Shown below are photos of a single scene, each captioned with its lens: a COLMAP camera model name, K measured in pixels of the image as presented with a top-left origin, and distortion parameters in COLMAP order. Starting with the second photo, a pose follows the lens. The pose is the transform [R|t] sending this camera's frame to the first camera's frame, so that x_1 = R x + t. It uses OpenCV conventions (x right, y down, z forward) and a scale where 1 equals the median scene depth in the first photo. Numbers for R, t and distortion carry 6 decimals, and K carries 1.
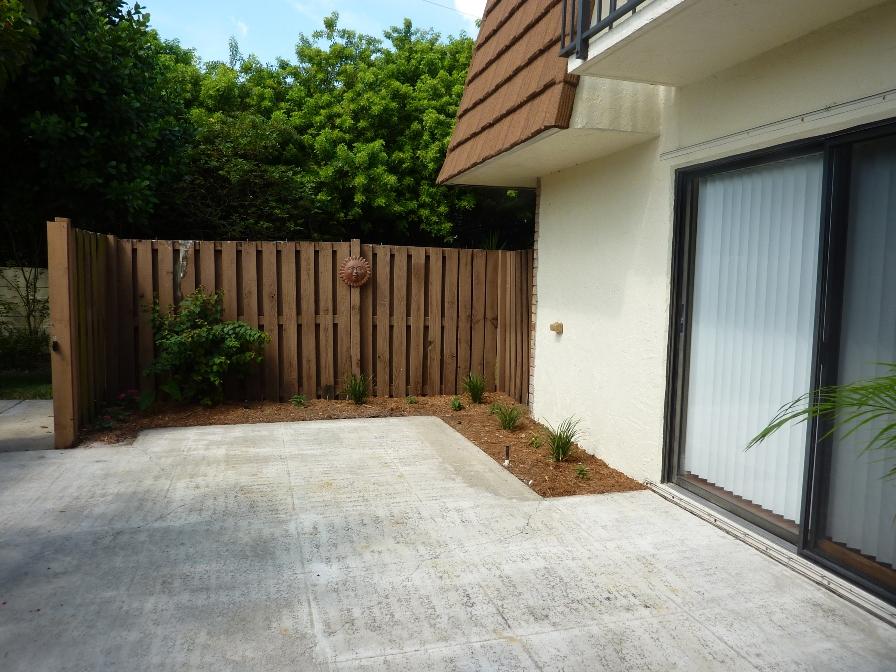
lens RADIAL K [[668.8, 0, 450.3], [0, 668.8, 336.5], [0, 0, 1]] dist [-0.021942, -0.000118]
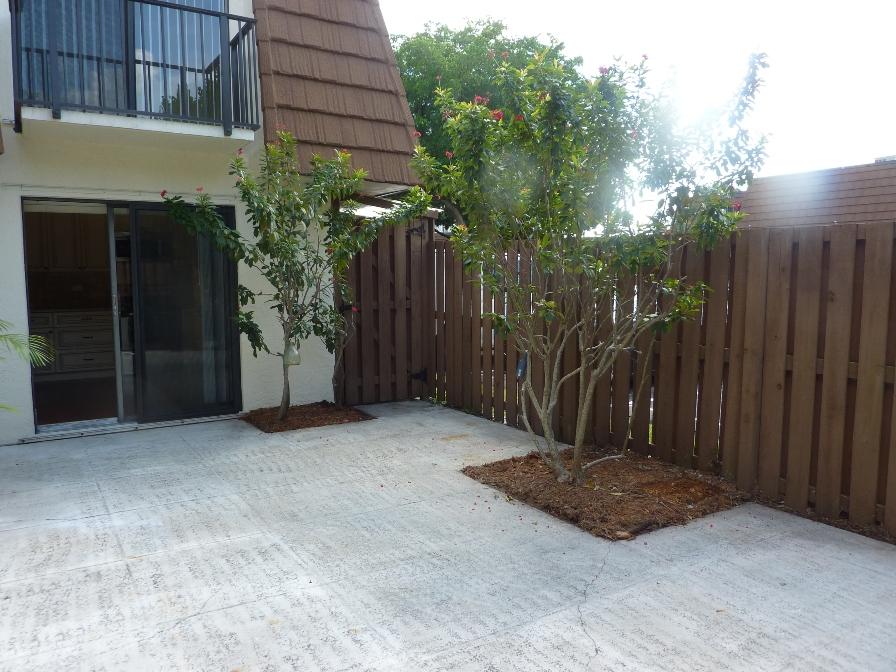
lens RADIAL K [[668.8, 0, 450.1], [0, 668.8, 337.3], [0, 0, 1]] dist [-0.021942, -0.000118]
pose [[-0.957573, 0.009642, -0.288031, -0.074873], [-0.042236, 0.983954, 0.173354, -0.120053], [0.285081, 0.178164, -0.941800, 1.262760]]
